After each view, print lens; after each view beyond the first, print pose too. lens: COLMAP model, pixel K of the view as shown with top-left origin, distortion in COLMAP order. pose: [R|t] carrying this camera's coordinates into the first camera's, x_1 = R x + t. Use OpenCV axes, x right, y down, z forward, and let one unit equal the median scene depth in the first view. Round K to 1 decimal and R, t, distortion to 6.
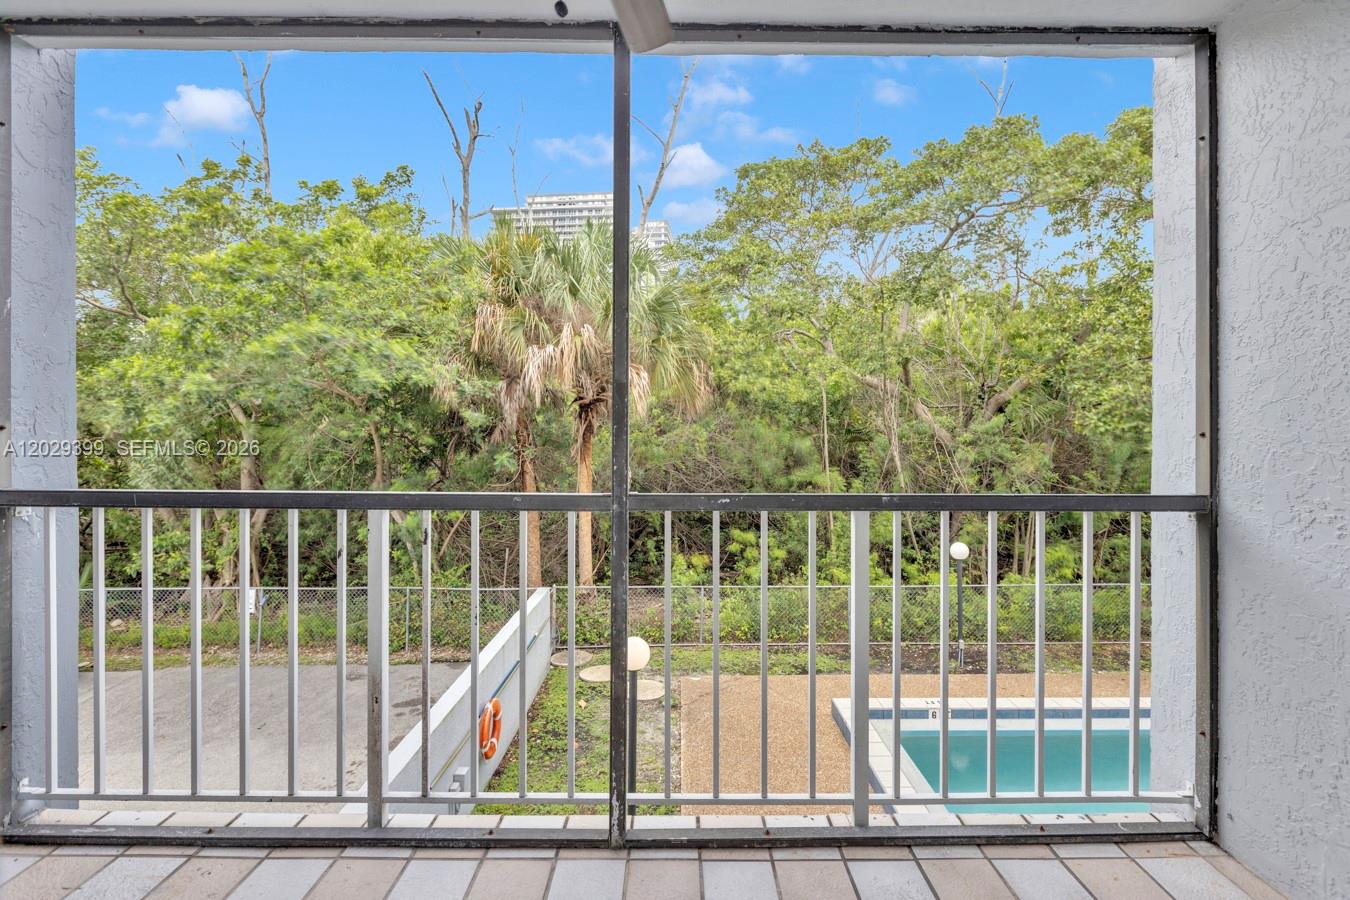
lens RADIAL K [[607.4, 0, 678.0], [0, 607.4, 423.6], [0, 0, 1]] dist [0.000852, 0.000410]
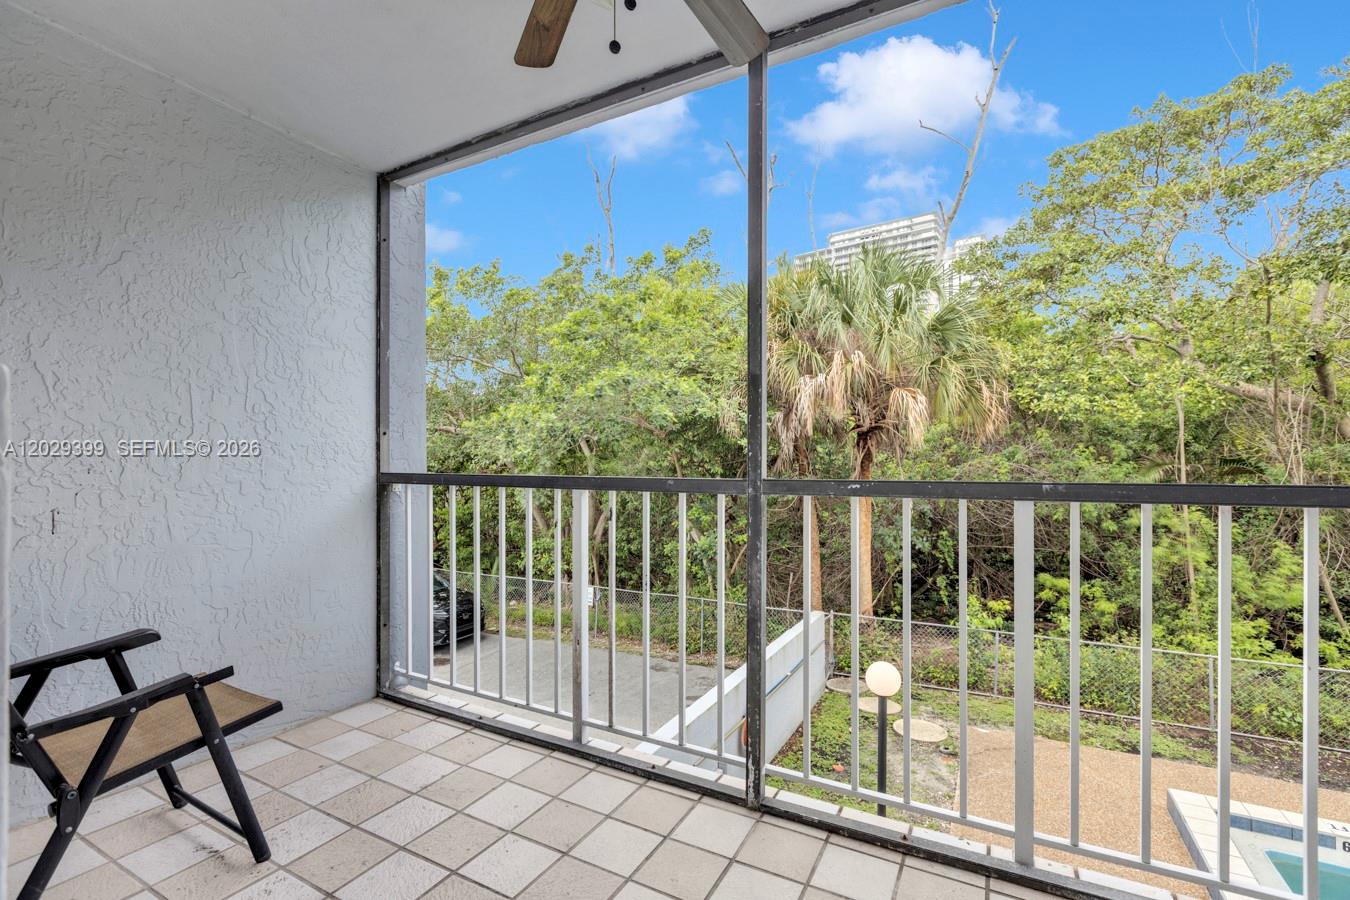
lens RADIAL K [[595.8, 0, 676.6], [0, 595.8, 458.2], [0, 0, 1]] dist [0.000775, 0.000241]
pose [[0.878896, -0.006694, -0.476967, 0.047563], [0.005413, 0.999977, -0.004060, 0.013785], [0.476983, 0.000987, 0.878912, 0.001895]]
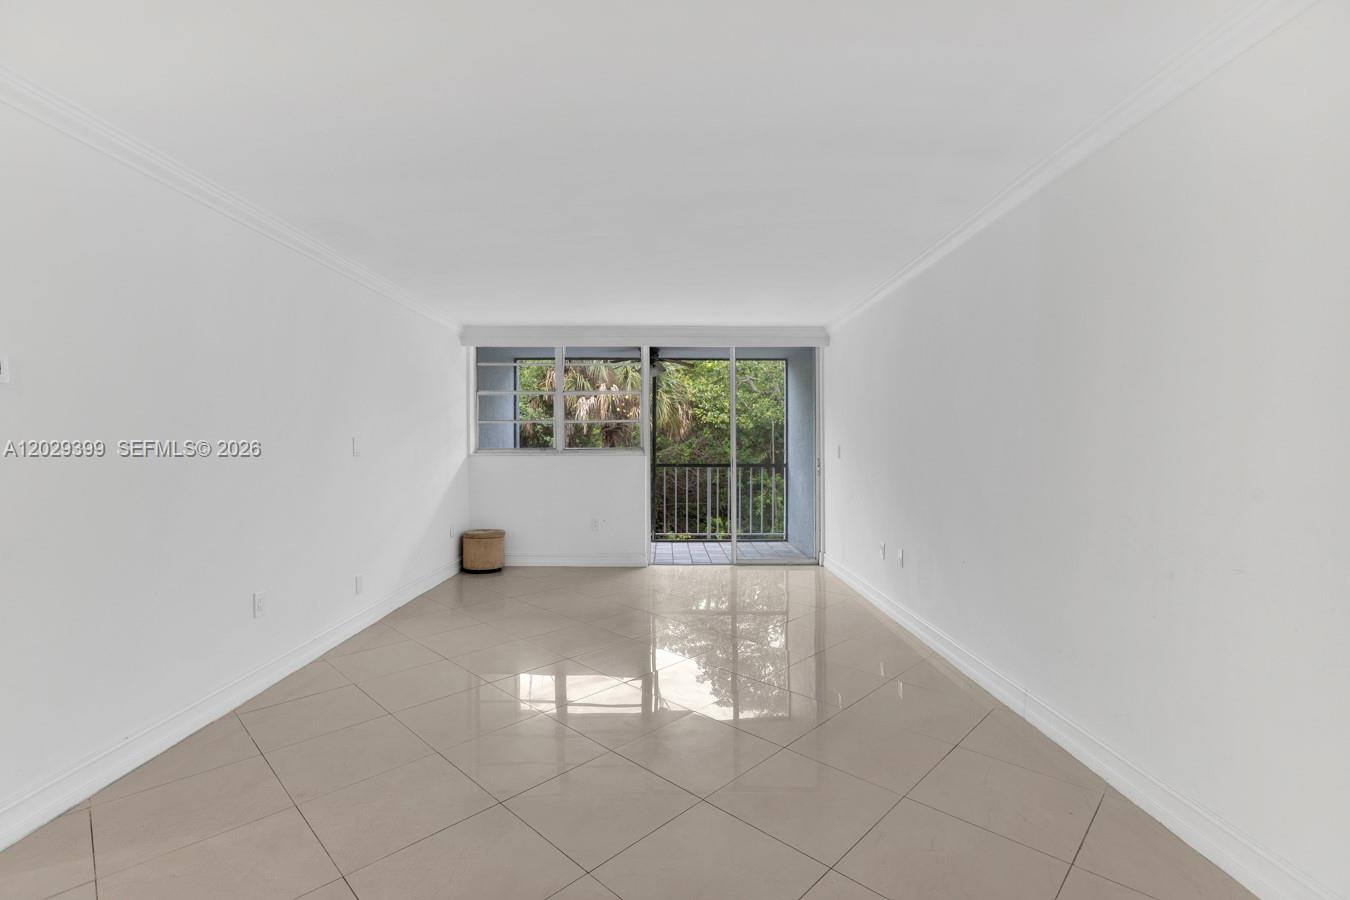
lens RADIAL K [[618.3, 0, 674.5], [0, 618.3, 432.7], [0, 0, 1]] dist [-0.067283, -0.000013]
pose [[0.999988, -0.001489, 0.004693, 0.006434], [0.001544, 0.999930, -0.011693, -0.009019], [-0.004675, 0.011700, 0.999921, -0.637362]]
